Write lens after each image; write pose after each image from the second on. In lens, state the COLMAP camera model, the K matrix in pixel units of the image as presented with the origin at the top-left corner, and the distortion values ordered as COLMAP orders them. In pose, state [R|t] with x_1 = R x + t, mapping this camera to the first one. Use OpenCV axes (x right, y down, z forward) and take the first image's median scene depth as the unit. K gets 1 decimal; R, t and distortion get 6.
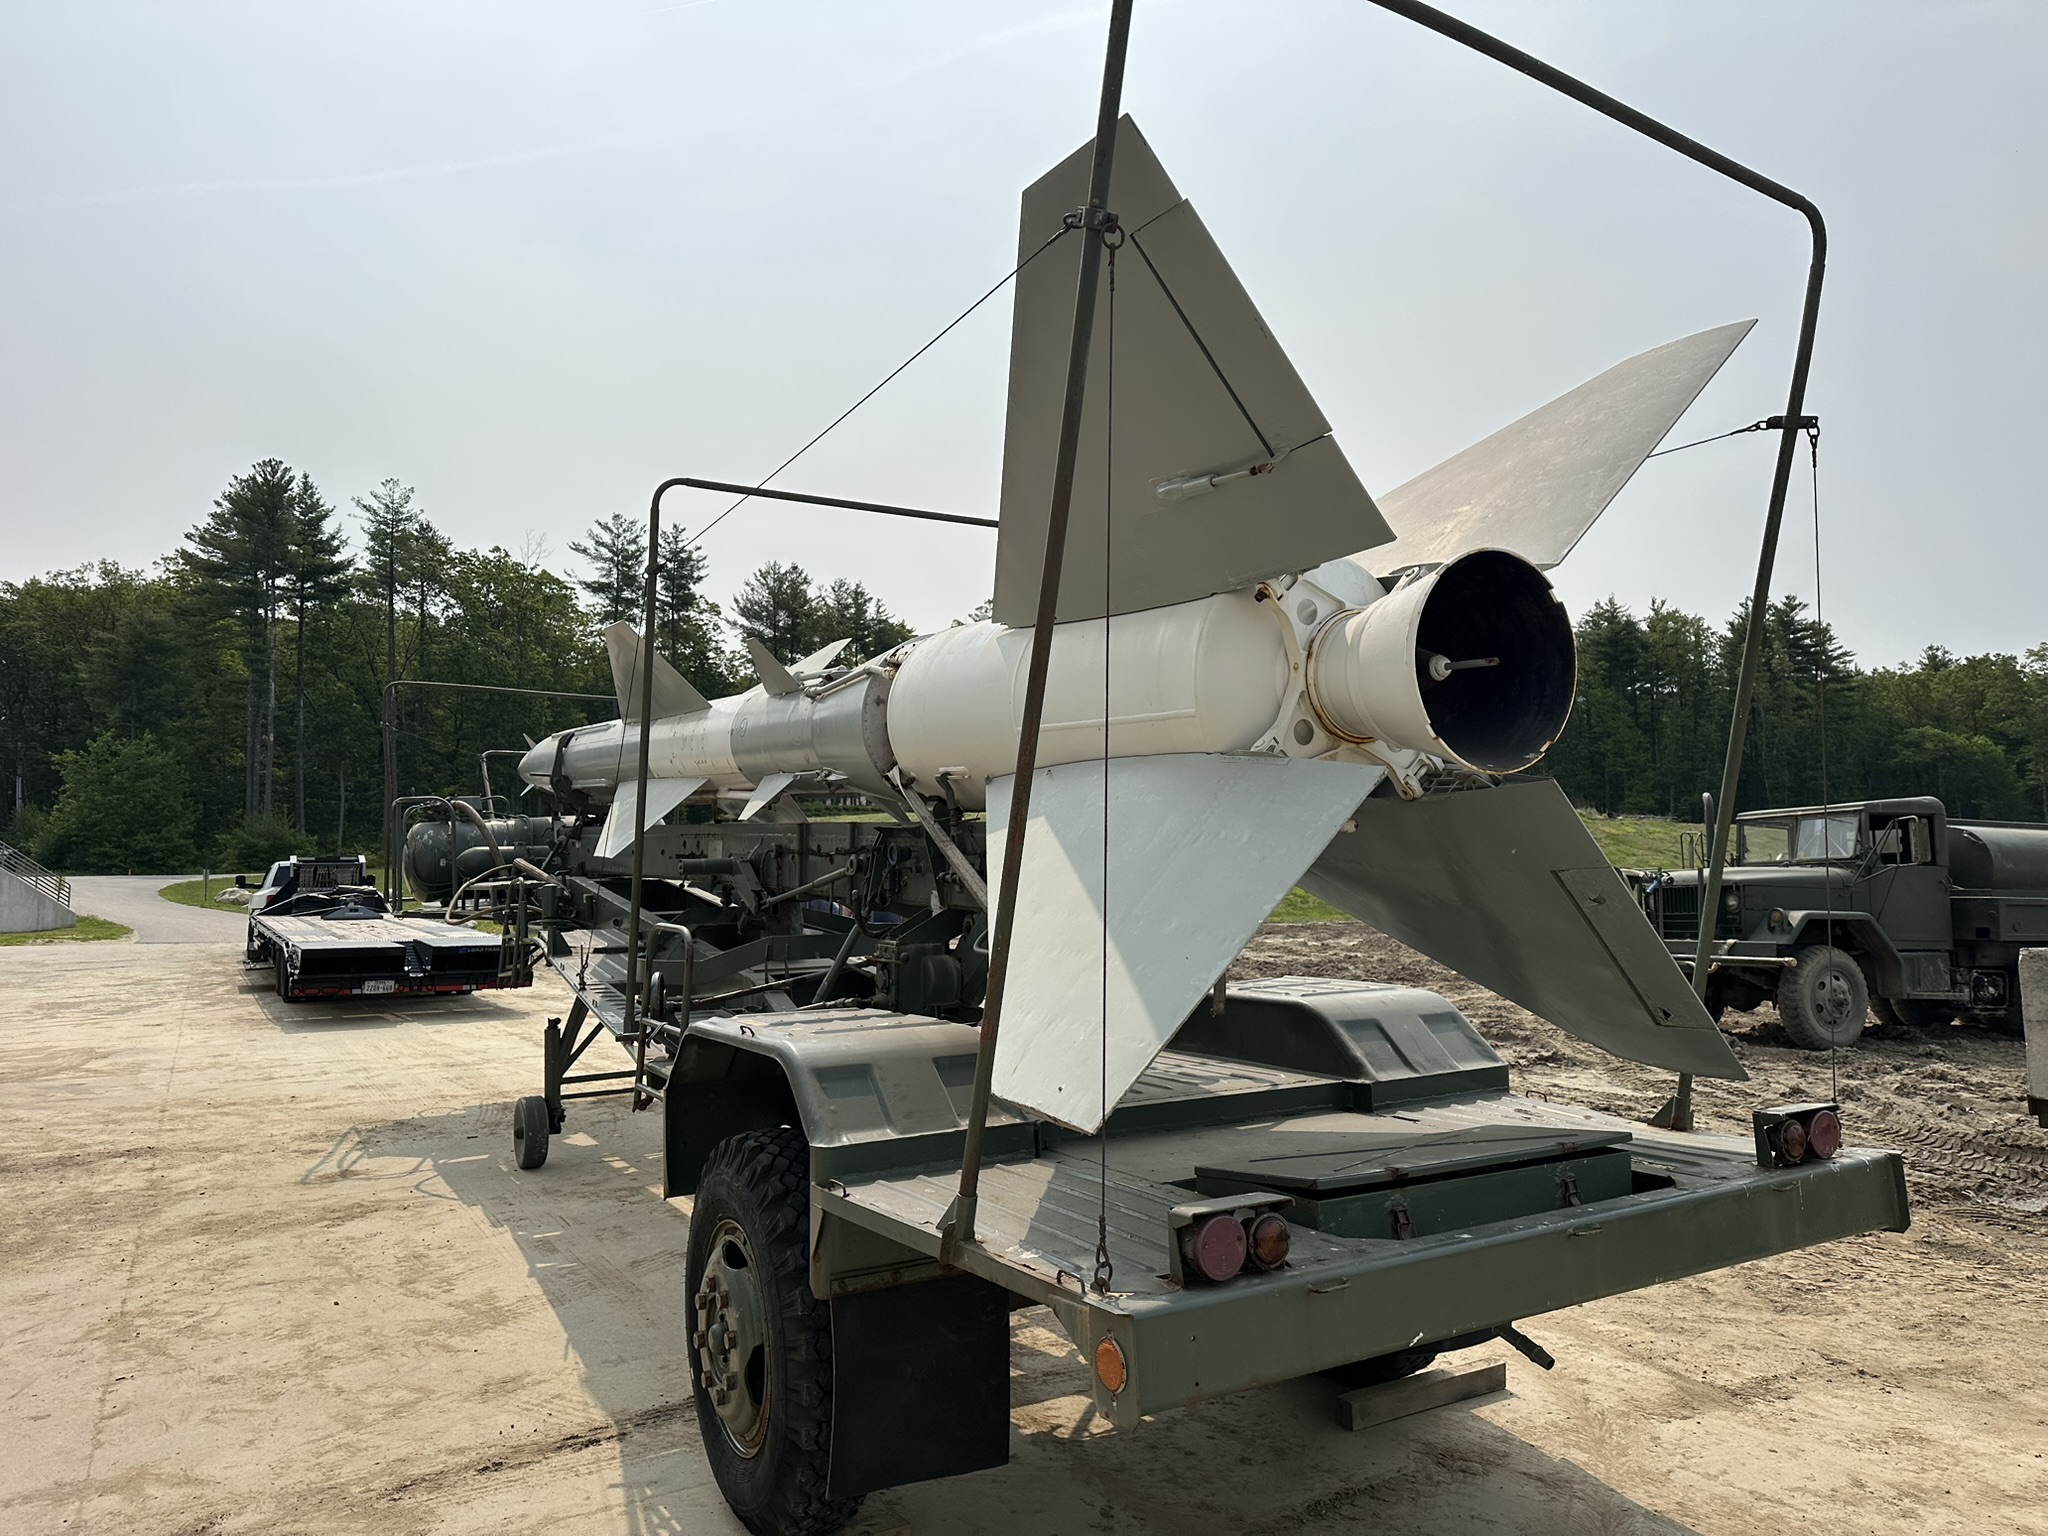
lens RADIAL K [[1440.3, 0, 1046.1], [0, 1440.3, 756.1], [0, 0, 1]] dist [0.027315, -0.035428]
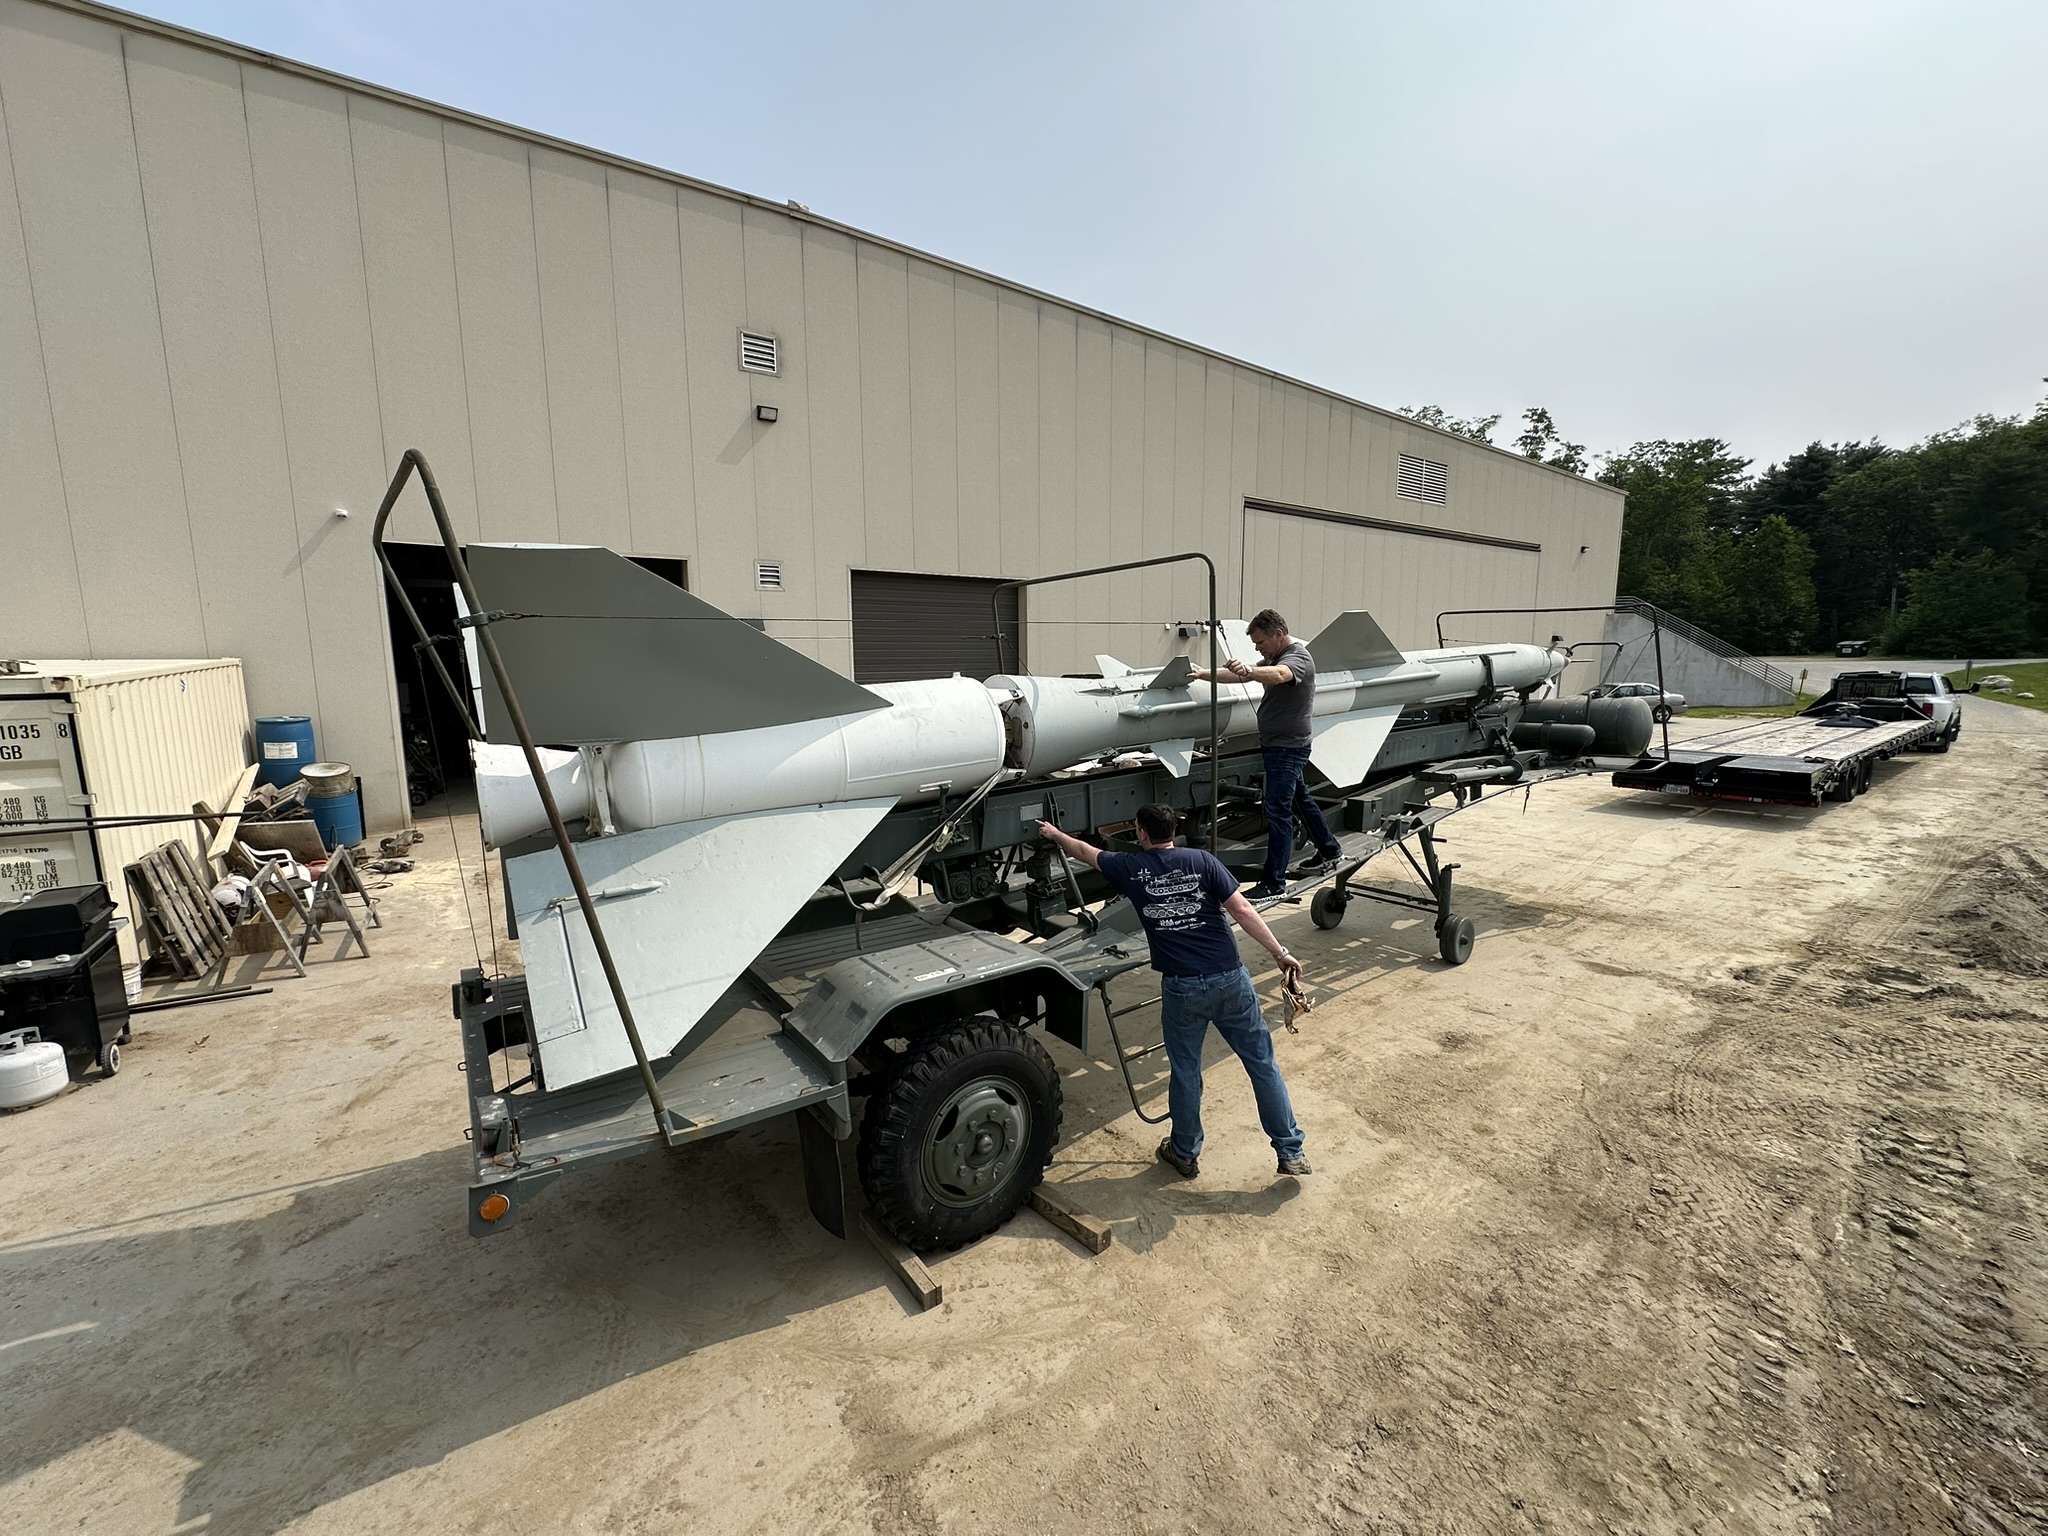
lens RADIAL K [[815.5, 0, 1024.0], [0, 815.5, 768.0], [0, 0, 1]] dist [-0.002336, -0.000326]
pose [[0.091805, 0.130906, -0.987135, 0.627174], [0.095755, 0.985567, 0.139603, -0.080606], [0.991162, -0.107340, 0.077945, 0.699905]]
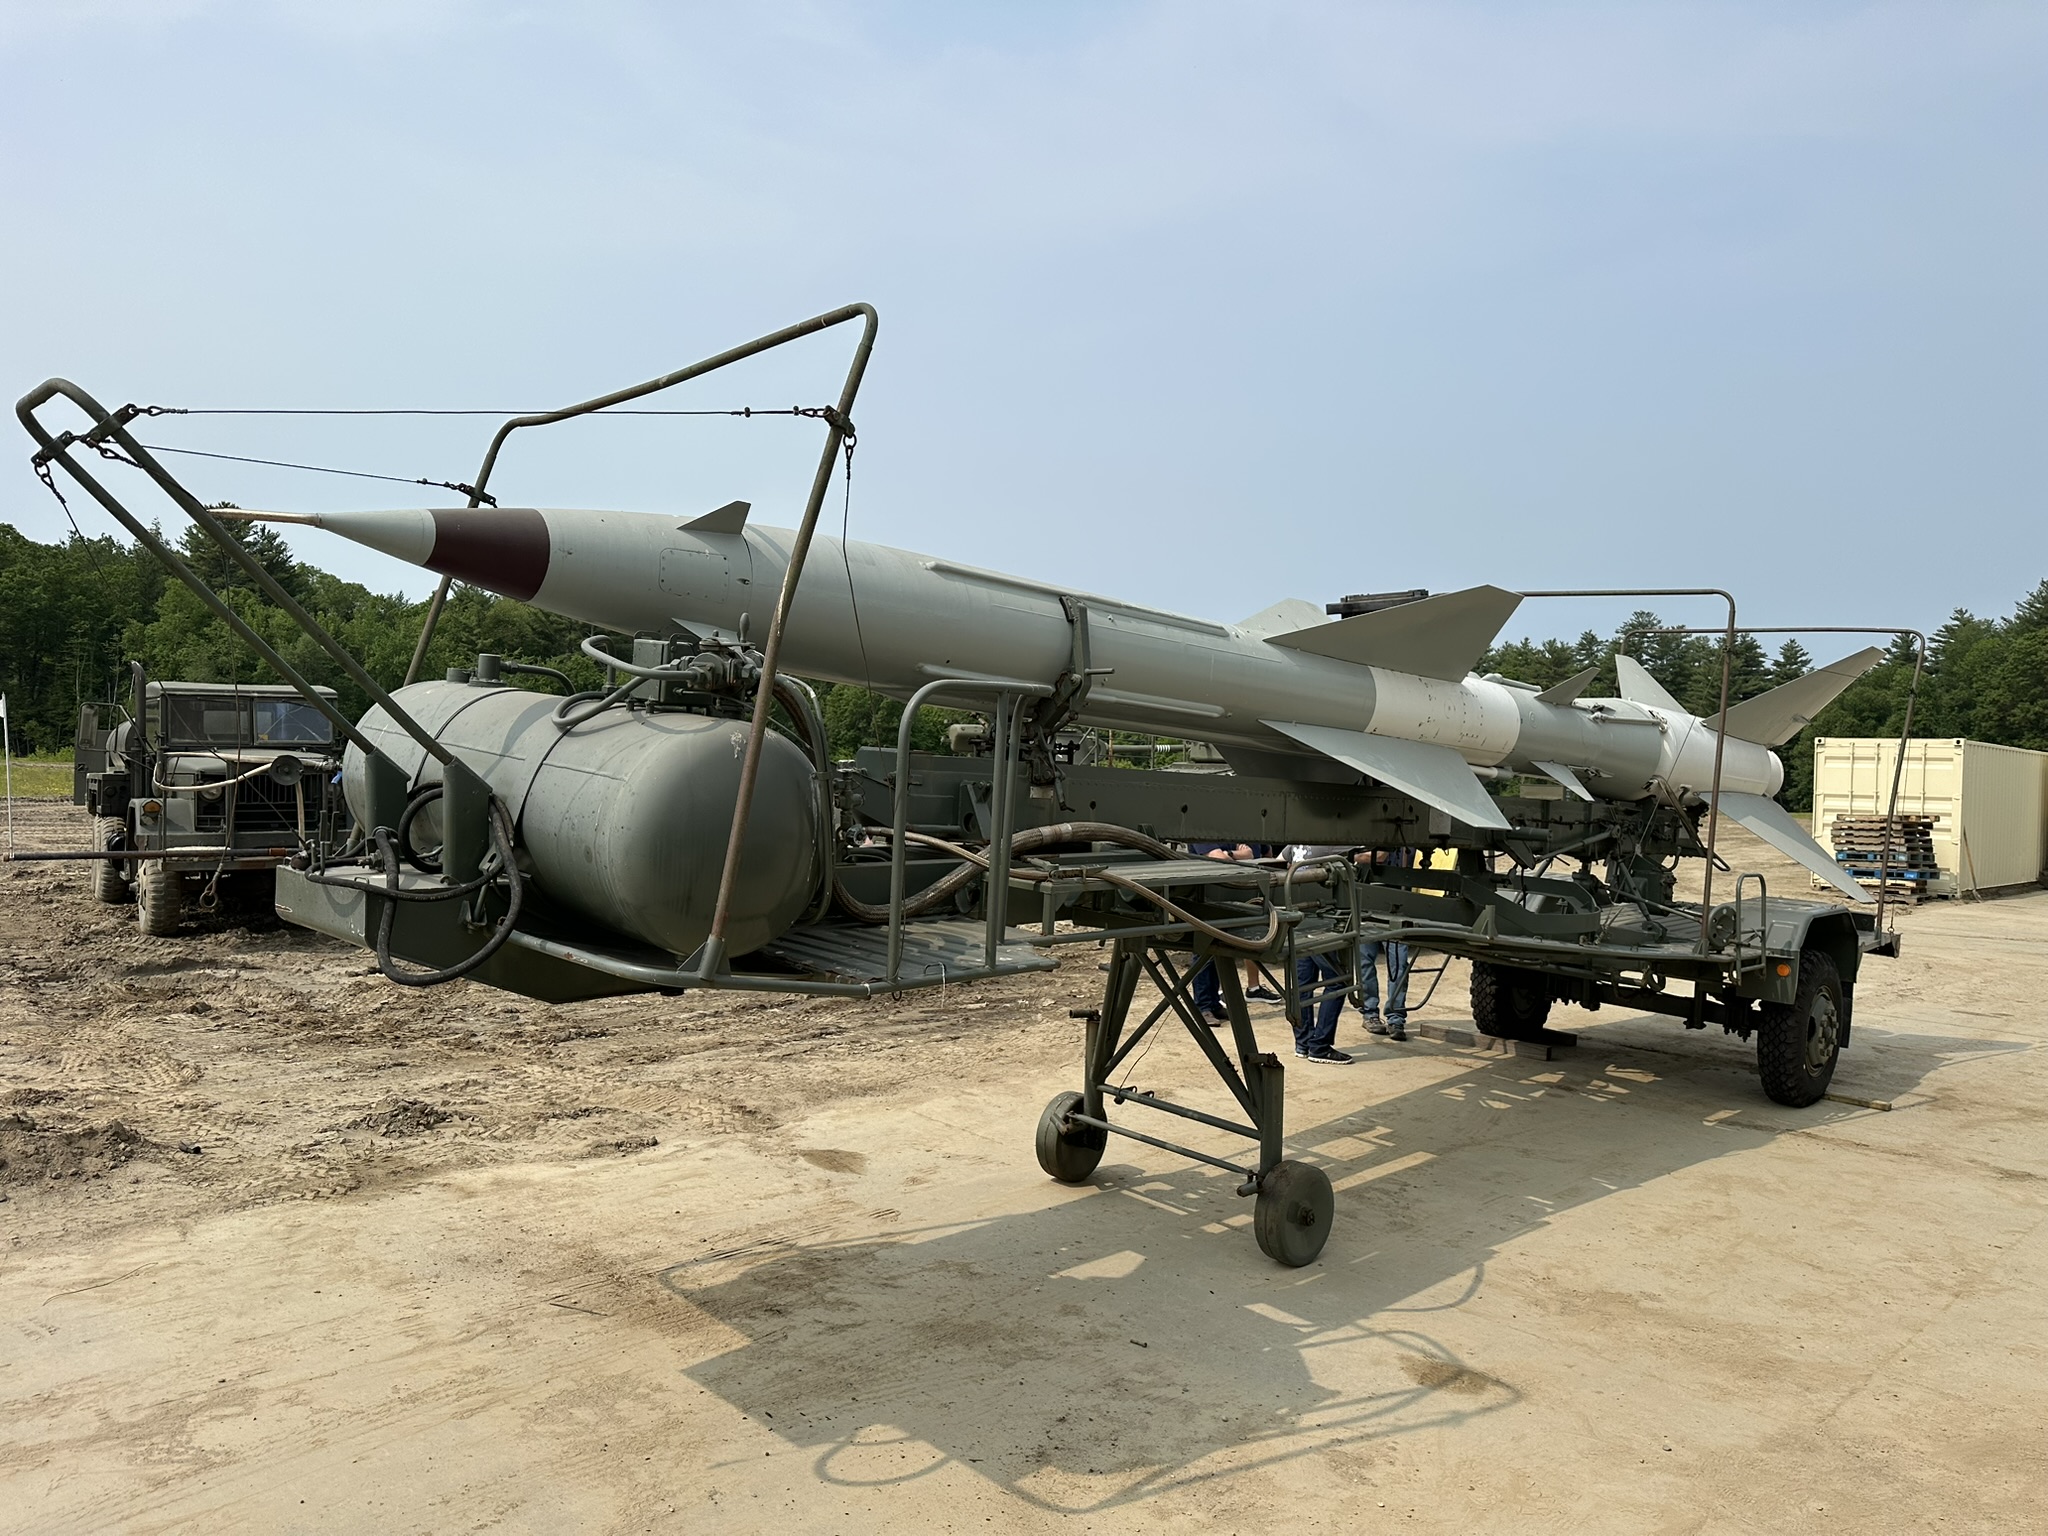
lens RADIAL K [[1440.3, 0, 1046.1], [0, 1440.3, 756.1], [0, 0, 1]] dist [0.027315, -0.035428]
pose [[-0.265548, -0.012338, 0.964019, -1.179182], [-0.121055, 0.992431, -0.020644, 0.080505], [-0.956468, -0.122181, -0.265031, 1.571448]]
